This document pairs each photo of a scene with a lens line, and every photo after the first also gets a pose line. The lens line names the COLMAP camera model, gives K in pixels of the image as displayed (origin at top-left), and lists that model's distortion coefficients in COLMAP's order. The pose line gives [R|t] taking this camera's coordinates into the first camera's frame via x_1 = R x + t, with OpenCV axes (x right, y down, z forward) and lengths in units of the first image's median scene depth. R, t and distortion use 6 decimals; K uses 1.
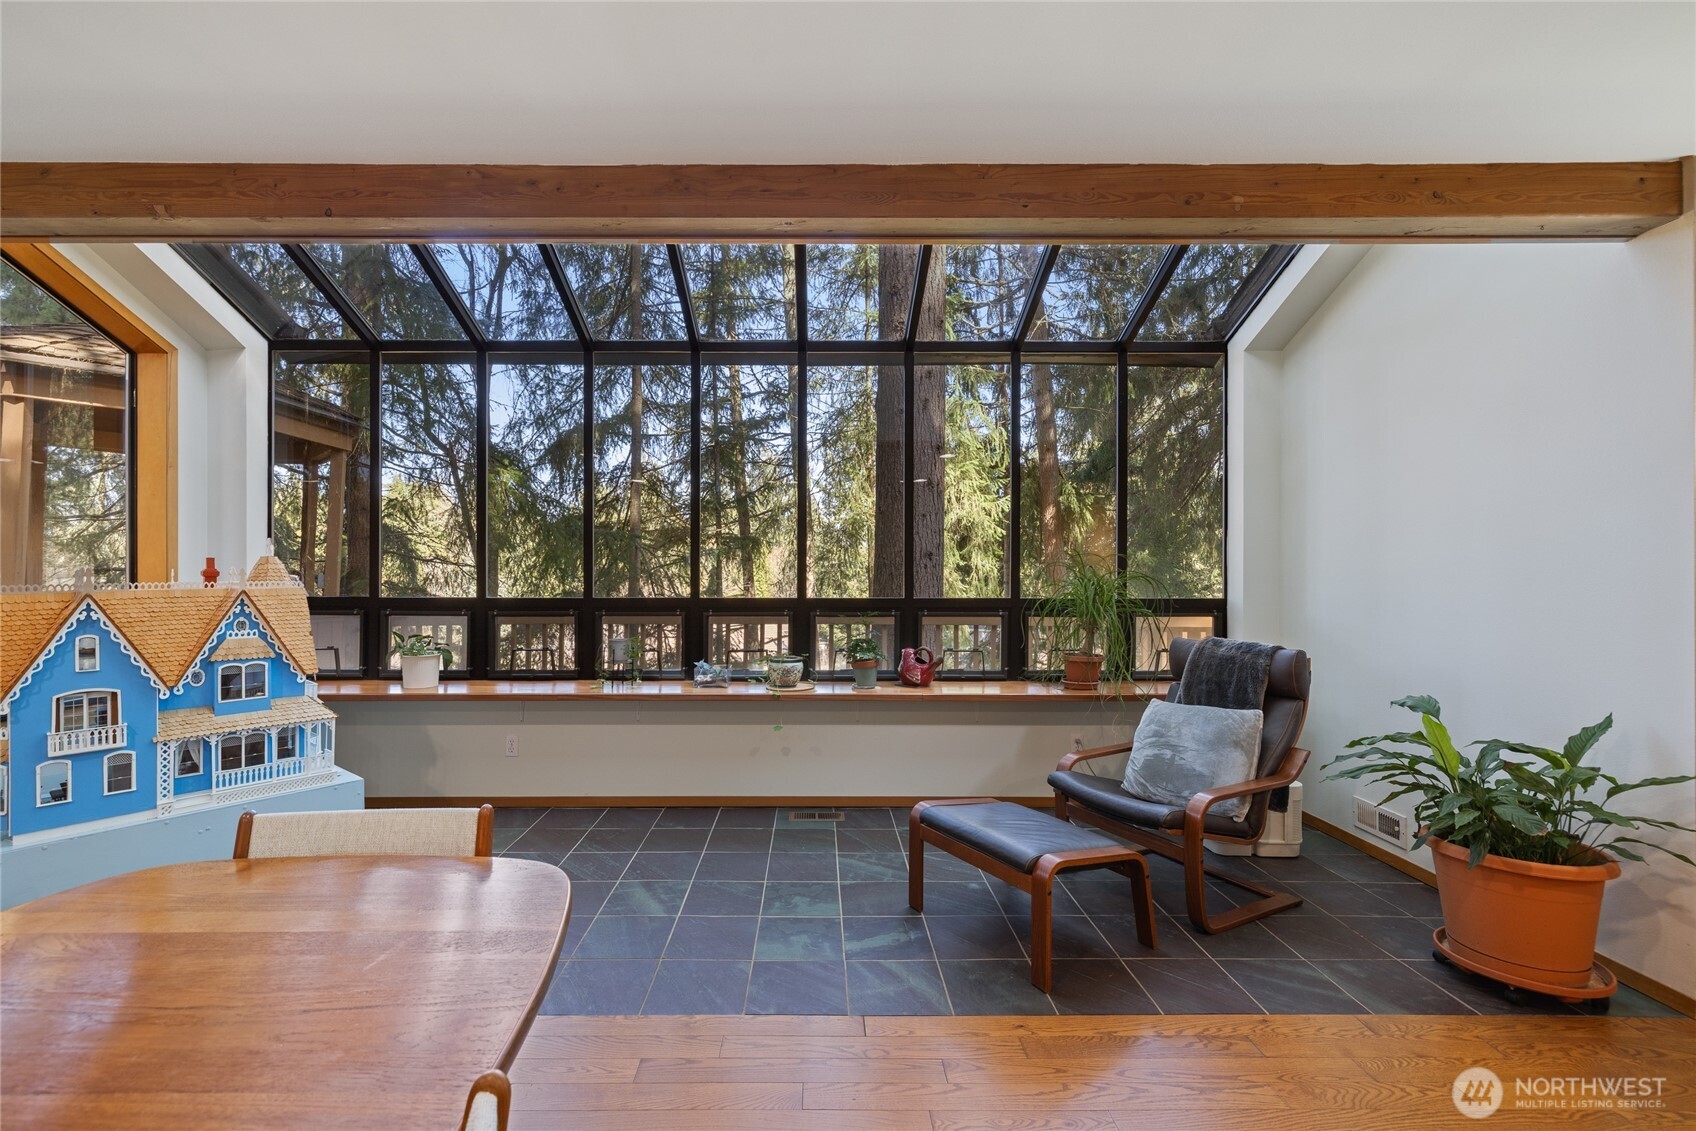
lens RADIAL K [[747.7, 0, 842.7], [0, 747.7, 572.9], [0, 0, 1]] dist [-0.001533, -0.000309]
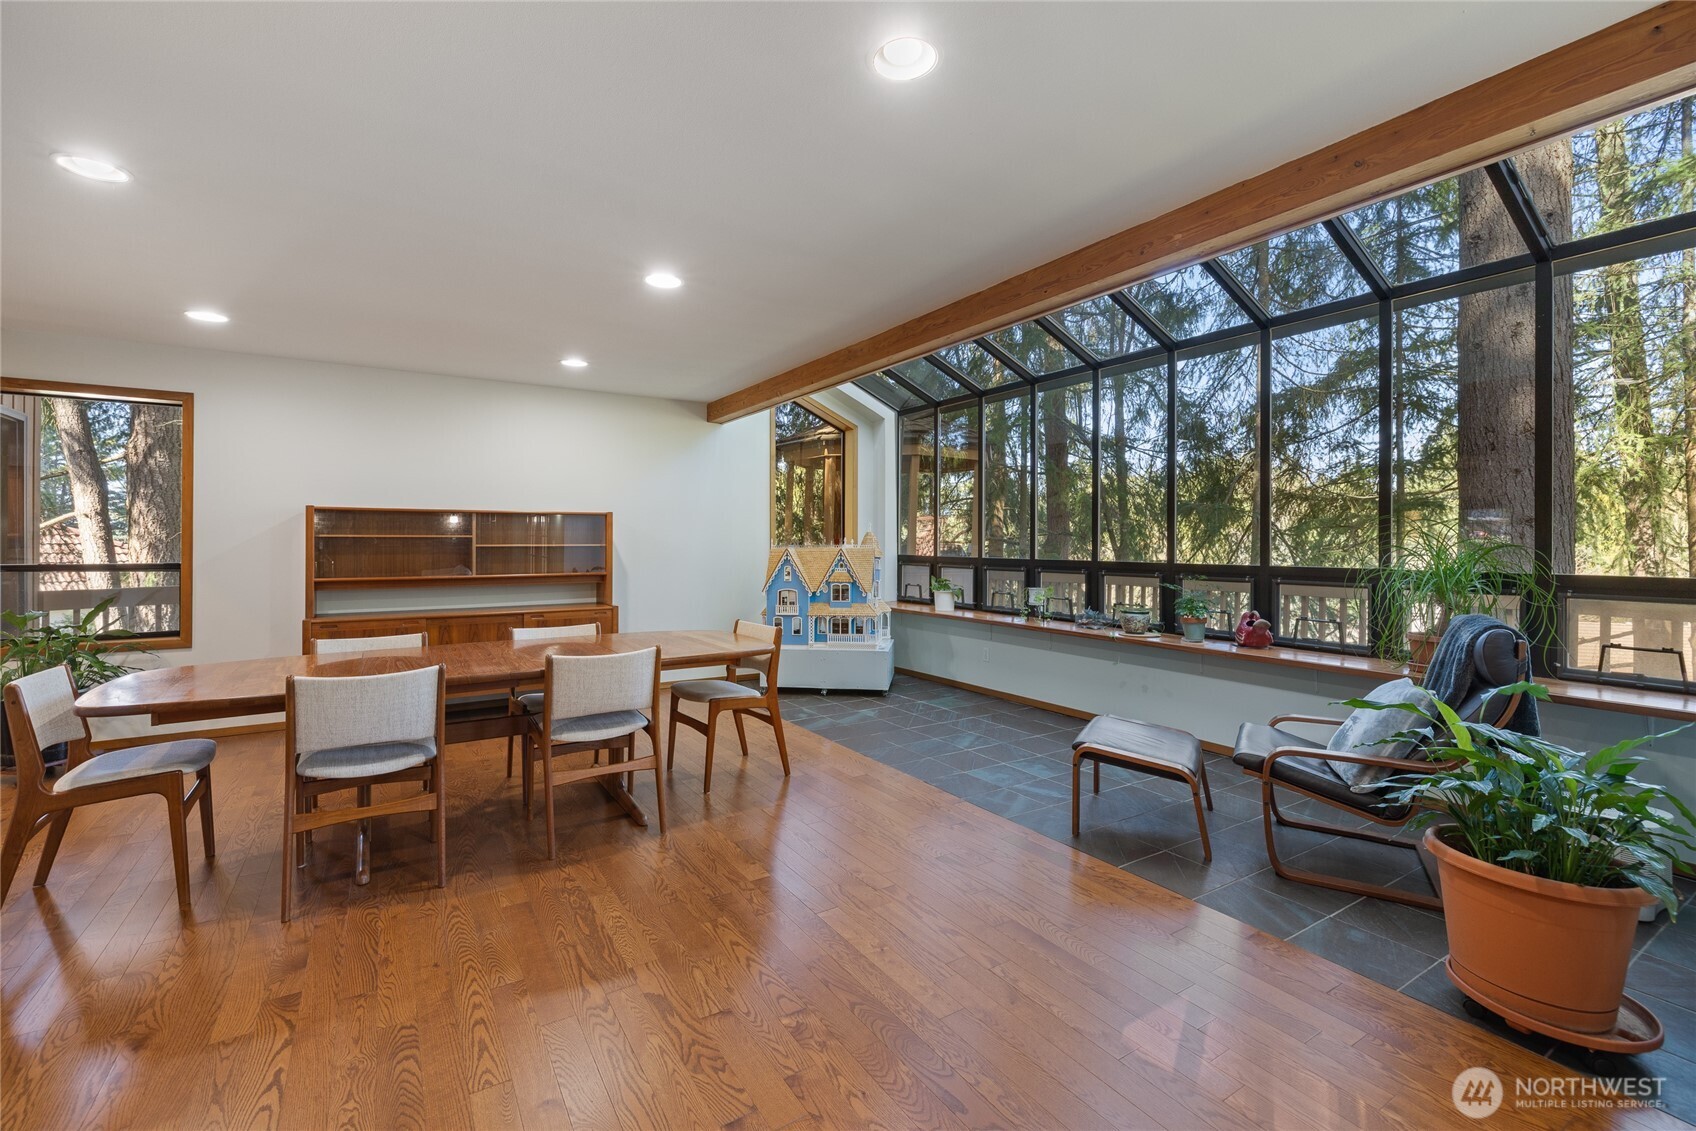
lens RADIAL K [[722.8, 0, 811.3], [0, 722.8, 556.9], [0, 0, 1]] dist [-0.000455, -0.000231]
pose [[0.511281, 0.020709, -0.859164, 0.869633], [-0.010731, 0.999786, 0.017713, 0.011717], [0.859346, 0.000164, 0.511394, -0.094789]]
